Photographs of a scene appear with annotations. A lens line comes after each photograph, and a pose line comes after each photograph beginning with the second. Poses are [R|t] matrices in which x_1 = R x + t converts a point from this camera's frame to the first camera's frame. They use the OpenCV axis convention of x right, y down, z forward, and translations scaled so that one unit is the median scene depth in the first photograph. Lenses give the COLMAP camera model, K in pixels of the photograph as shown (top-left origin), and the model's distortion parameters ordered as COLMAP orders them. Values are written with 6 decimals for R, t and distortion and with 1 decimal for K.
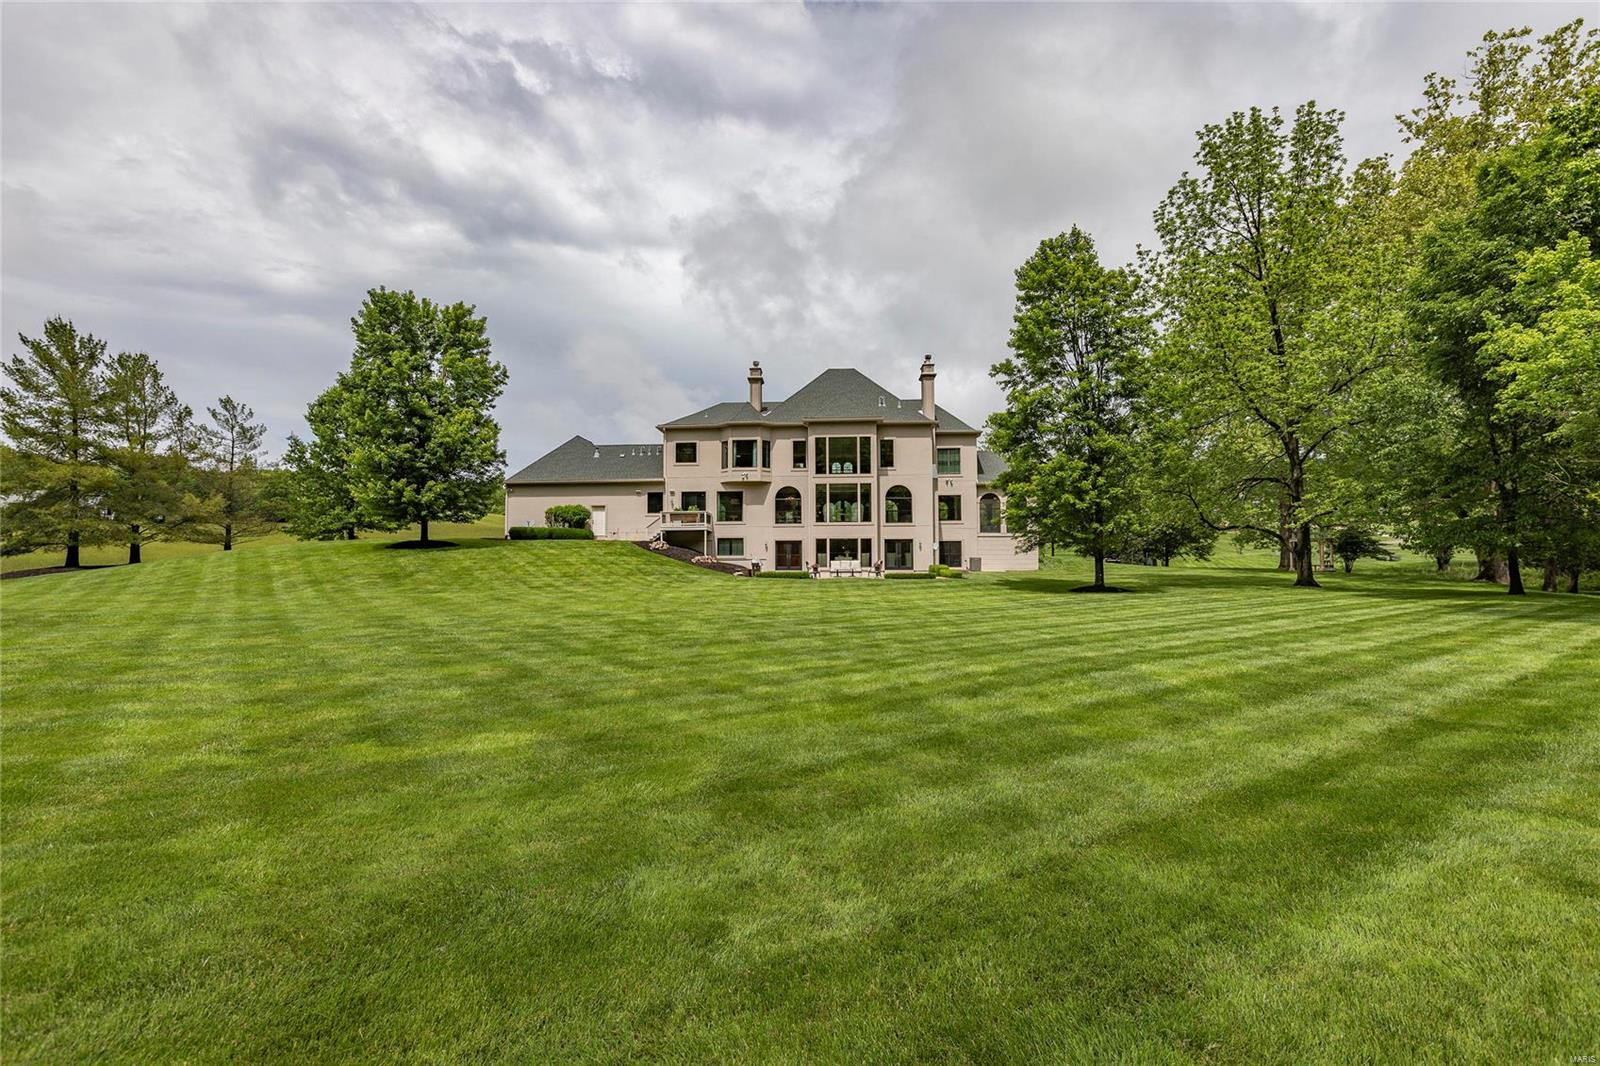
lens RADIAL K [[784.8, 0, 800.0], [0, 784.8, 533.0], [0, 0, 1]] dist [0.000001, -0.000004]
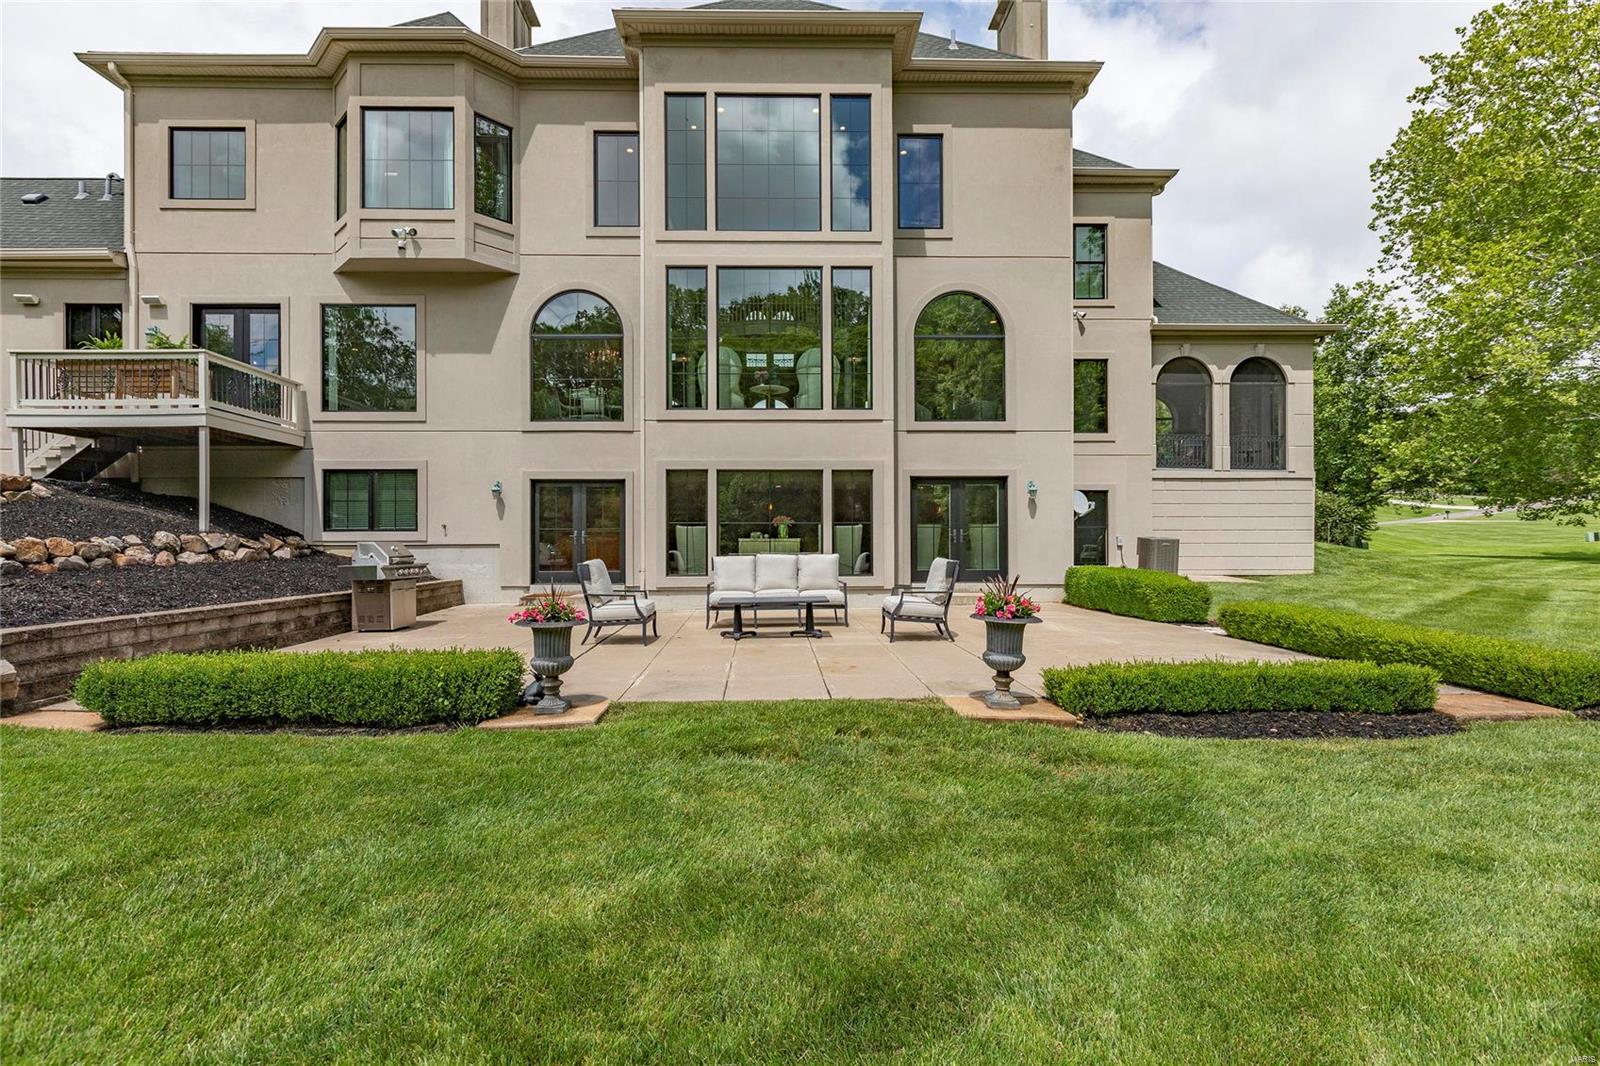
lens RADIAL K [[710.8, 0, 798.8], [0, 710.8, 554.8], [0, 0, 1]] dist [-0.000427, -0.000057]
pose [[0.996006, -0.001330, 0.089278, 0.042349], [-0.005257, 0.997281, 0.073511, 0.017379], [-0.089133, -0.073687, 0.993290, 0.735317]]
